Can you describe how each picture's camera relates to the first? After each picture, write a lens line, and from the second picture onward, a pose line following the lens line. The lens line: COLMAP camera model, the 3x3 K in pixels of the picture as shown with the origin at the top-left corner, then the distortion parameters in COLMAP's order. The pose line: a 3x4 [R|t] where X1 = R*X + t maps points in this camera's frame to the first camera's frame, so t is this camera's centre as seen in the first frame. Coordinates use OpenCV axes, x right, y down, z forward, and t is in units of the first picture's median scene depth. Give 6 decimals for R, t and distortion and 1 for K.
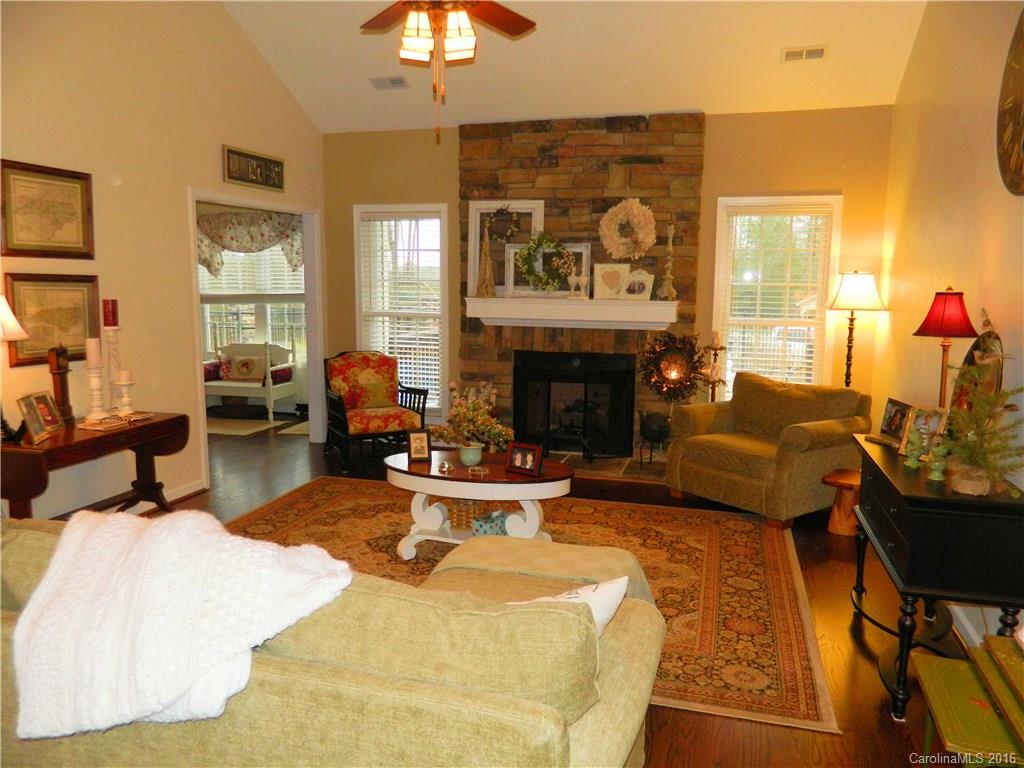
lens RADIAL K [[765.3, 0, 513.6], [0, 765.3, 380.2], [0, 0, 1]] dist [0.010231, -0.005118]
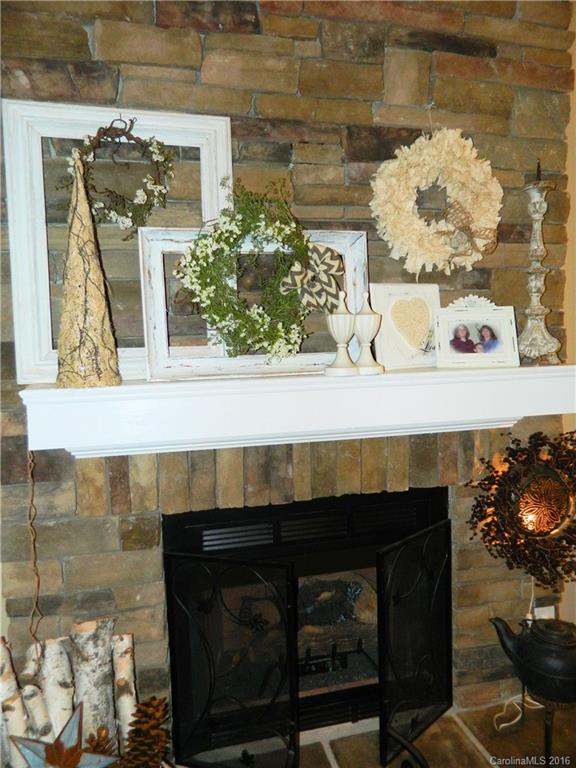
lens RADIAL K [[574.0, 0, 282.9], [0, 574.0, 381.2], [0, 0, 1]] dist [0.010231, -0.005118]
pose [[0.861442, -0.077378, 0.501926, -0.090354], [0.101019, 0.994683, -0.020034, -0.097749], [-0.497707, 0.067962, 0.864678, 0.752783]]
